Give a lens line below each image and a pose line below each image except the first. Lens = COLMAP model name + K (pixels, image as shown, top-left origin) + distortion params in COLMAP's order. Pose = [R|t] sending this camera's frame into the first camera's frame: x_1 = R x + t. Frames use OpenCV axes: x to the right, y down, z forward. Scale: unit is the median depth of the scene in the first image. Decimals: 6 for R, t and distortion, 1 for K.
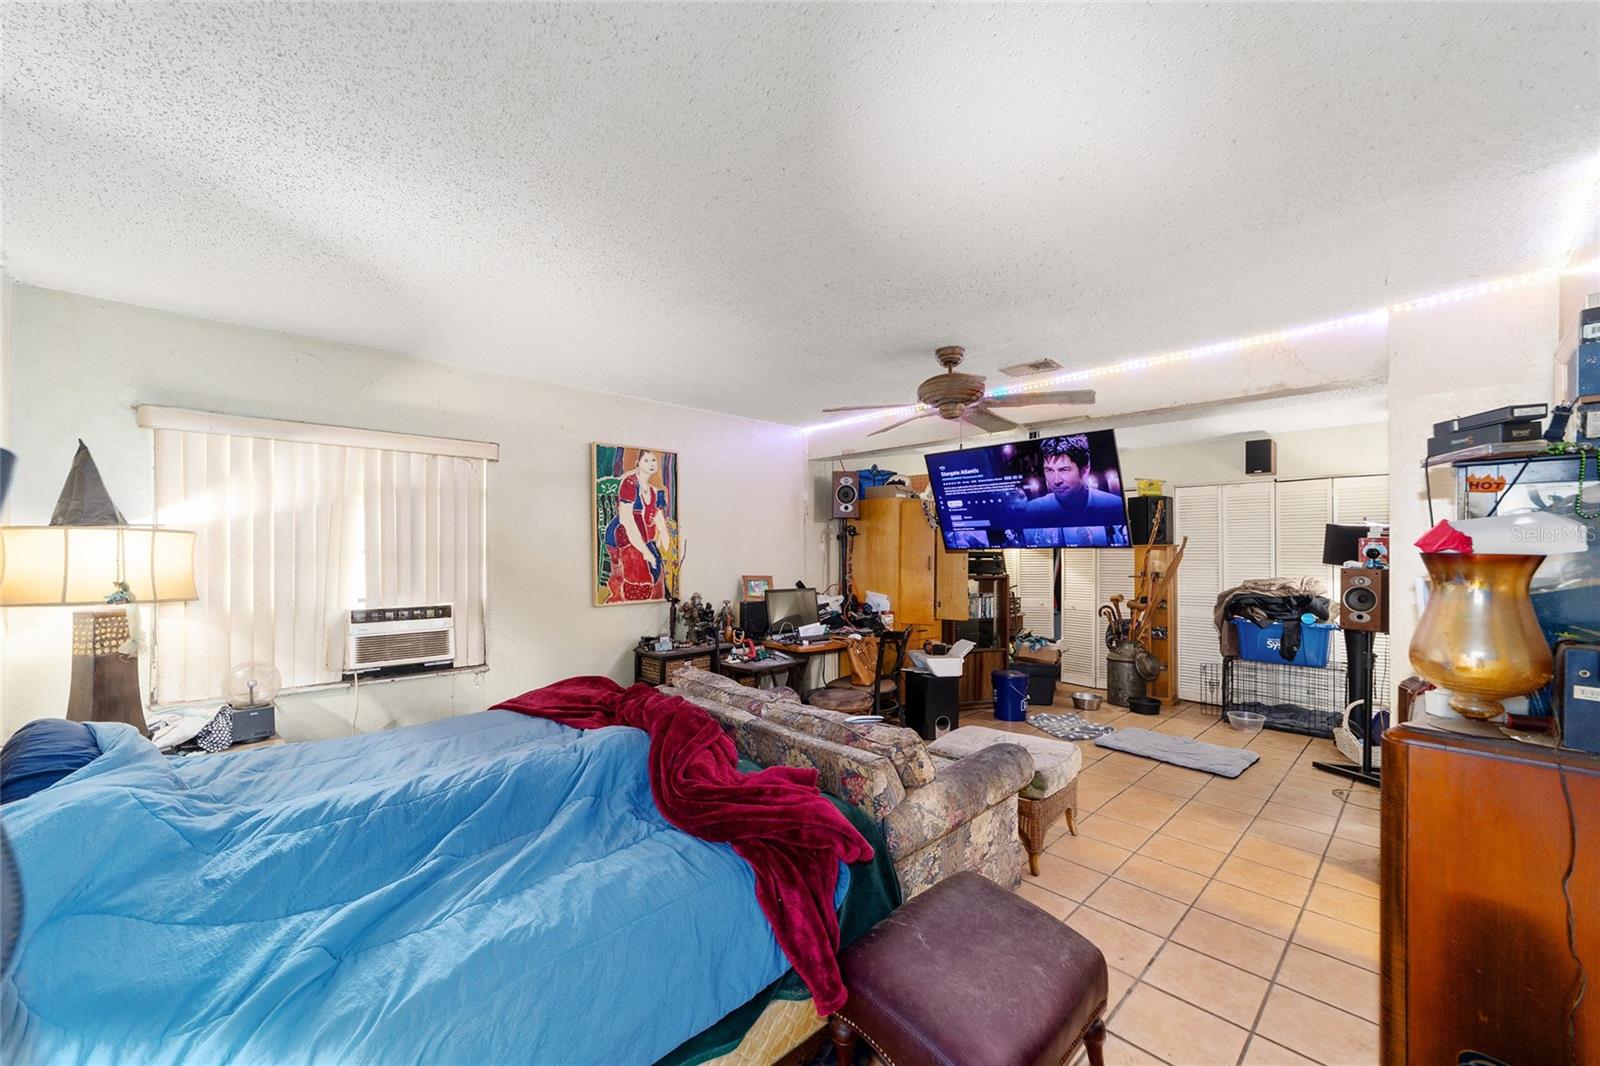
lens RADIAL K [[621.6, 0, 799.6], [0, 621.6, 544.5], [0, 0, 1]] dist [-0.007618, 0.004163]
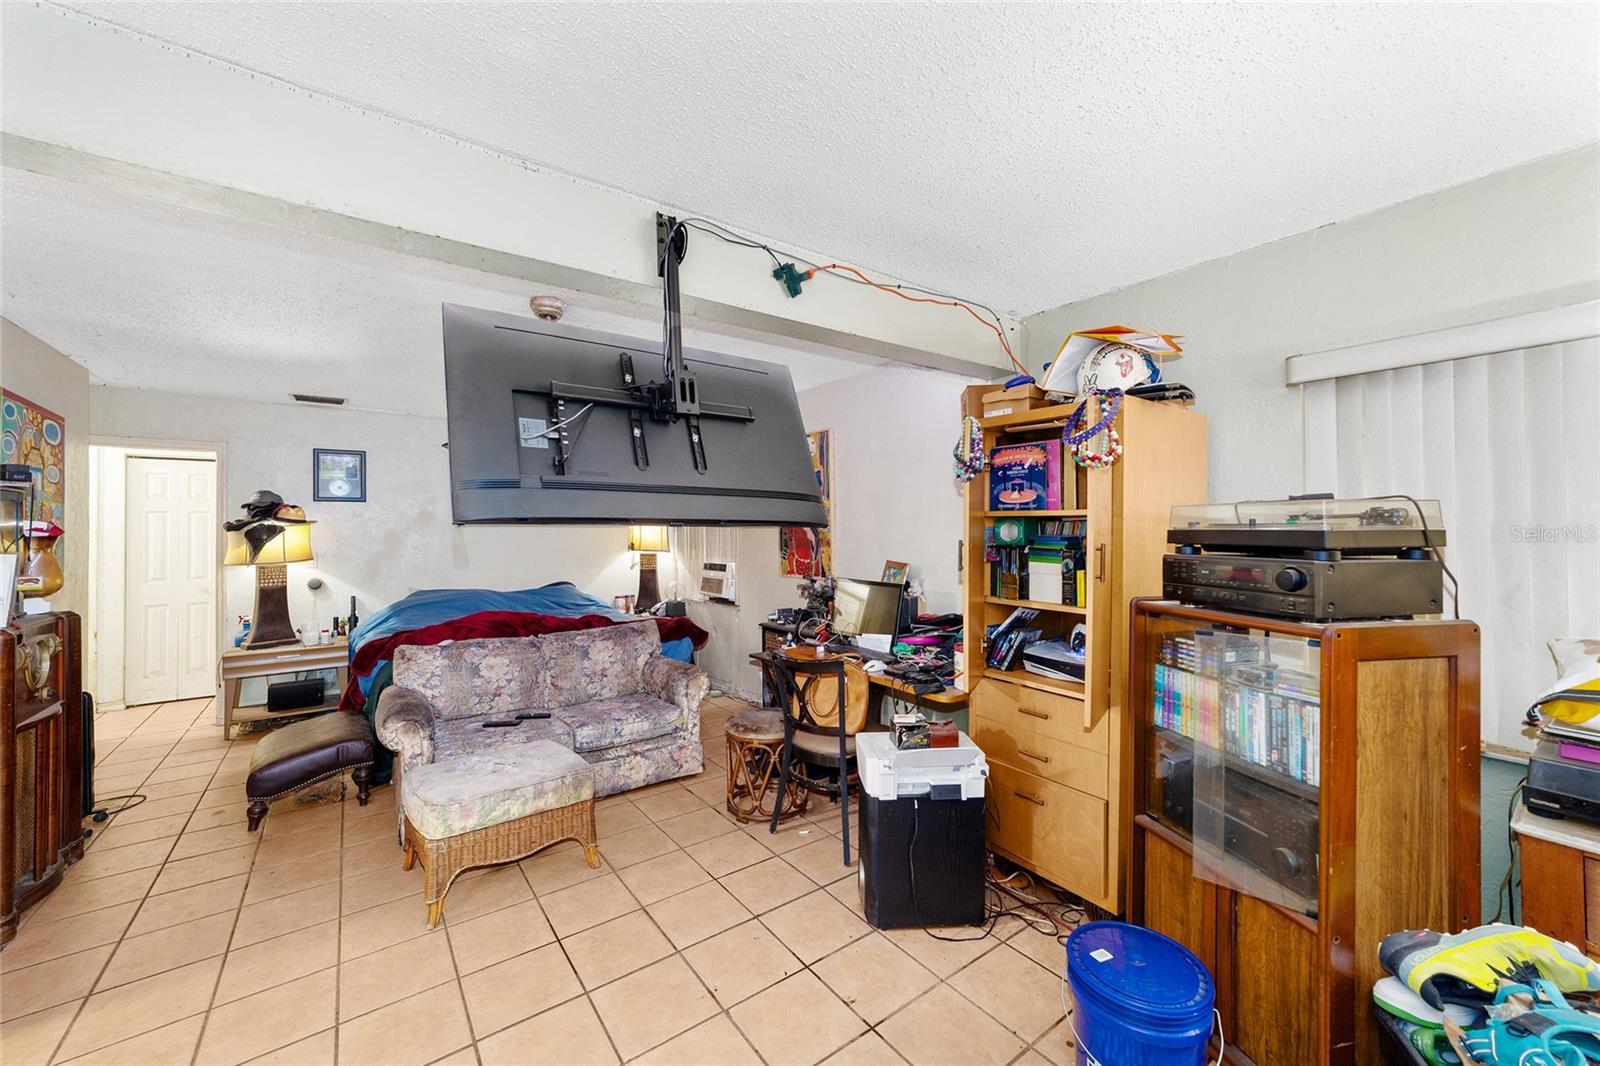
lens RADIAL K [[621.6, 0, 800.7], [0, 621.6, 532.6], [0, 0, 1]] dist [-0.007618, 0.004163]
pose [[-0.129832, -0.000240, -0.991536, 1.023240], [0.008267, 0.999965, -0.001325, 0.019969], [0.991502, -0.008369, -0.129826, 1.415414]]
